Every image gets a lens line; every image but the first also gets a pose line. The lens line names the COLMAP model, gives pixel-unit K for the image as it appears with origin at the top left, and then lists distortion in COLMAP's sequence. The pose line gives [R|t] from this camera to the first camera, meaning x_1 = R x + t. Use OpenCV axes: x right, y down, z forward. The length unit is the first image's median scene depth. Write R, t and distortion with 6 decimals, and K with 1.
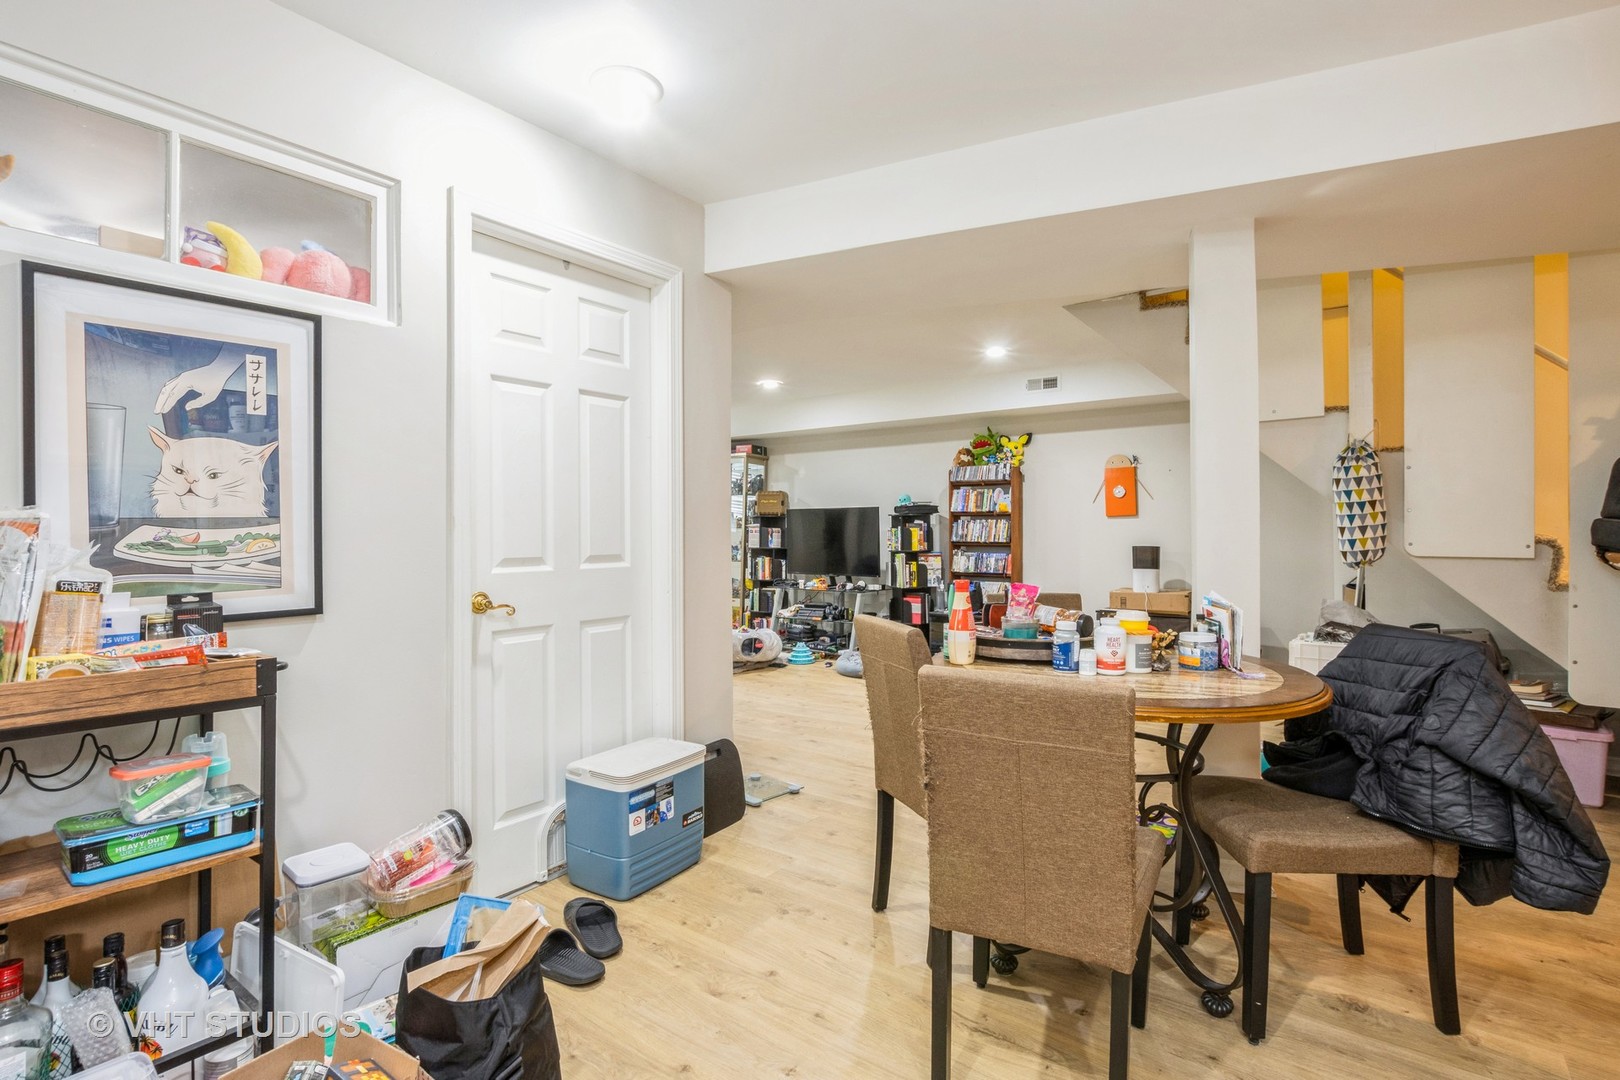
lens RADIAL K [[743.5, 0, 811.7], [0, 743.5, 532.4], [0, 0, 1]] dist [-0.000652, 0.000167]
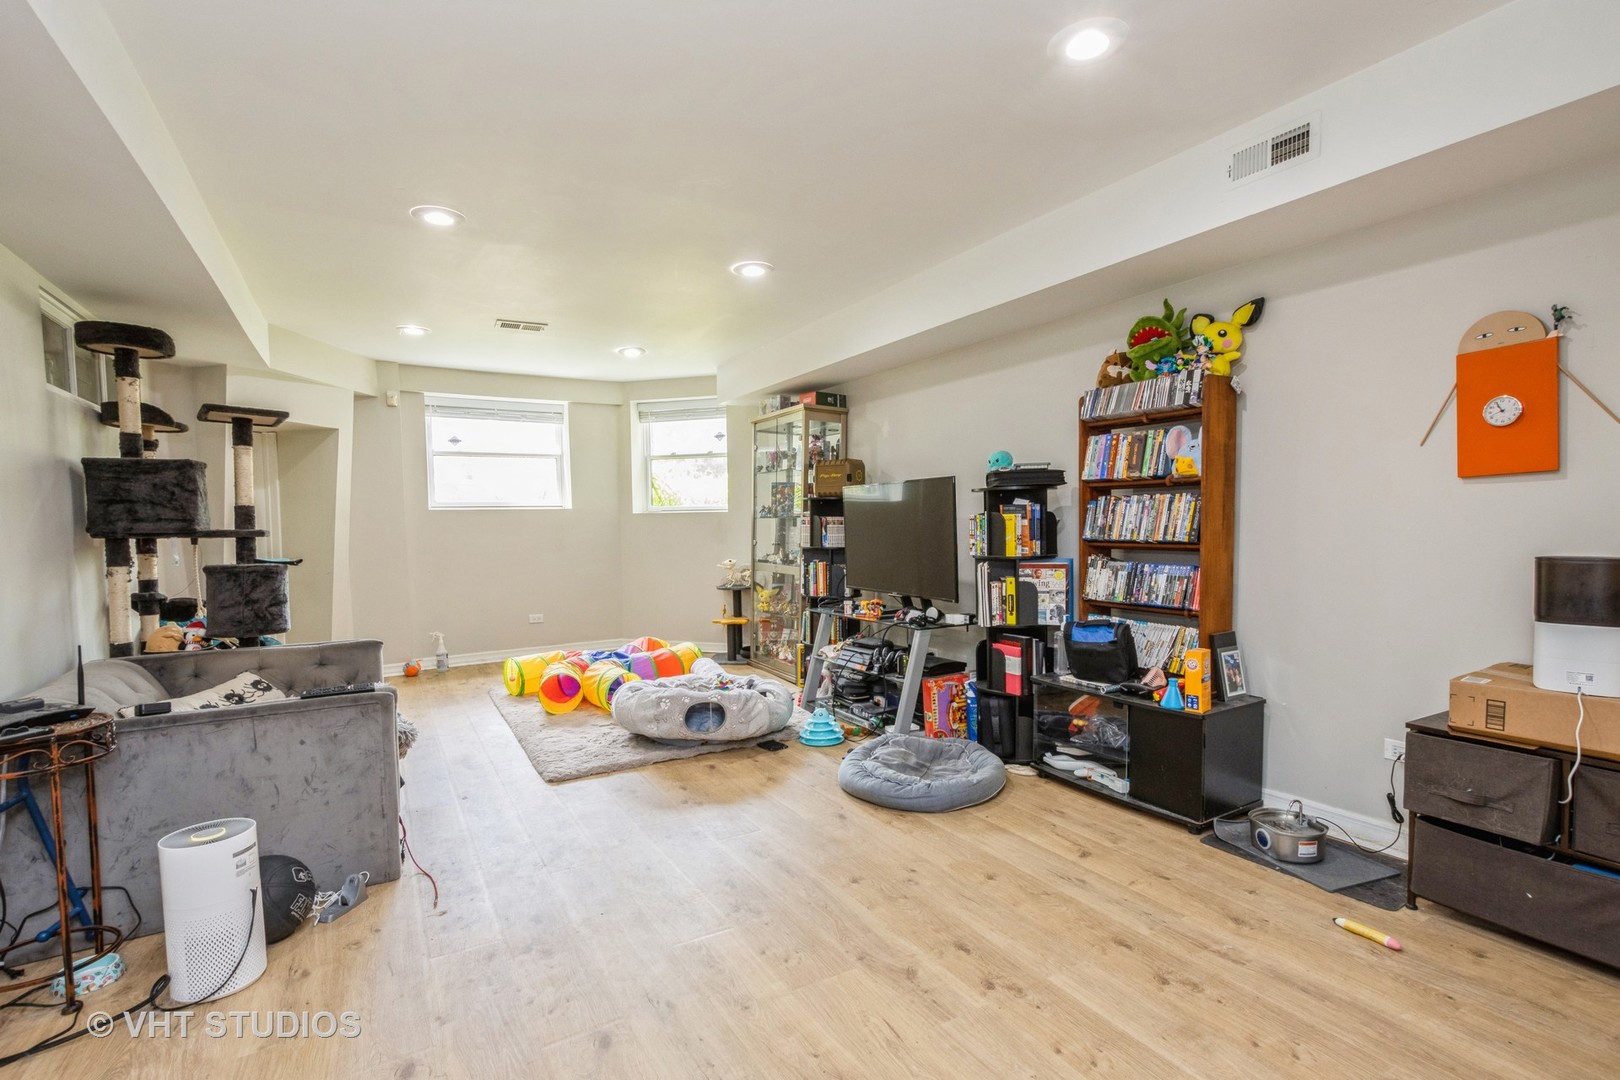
lens RADIAL K [[743.5, 0, 811.2], [0, 743.5, 561.6], [0, 0, 1]] dist [-0.000652, 0.000167]
pose [[0.925170, 0.010837, -0.379399, 0.207475], [0.009134, 0.998667, 0.050797, -0.000127], [0.379444, -0.050461, 0.923838, 0.457521]]
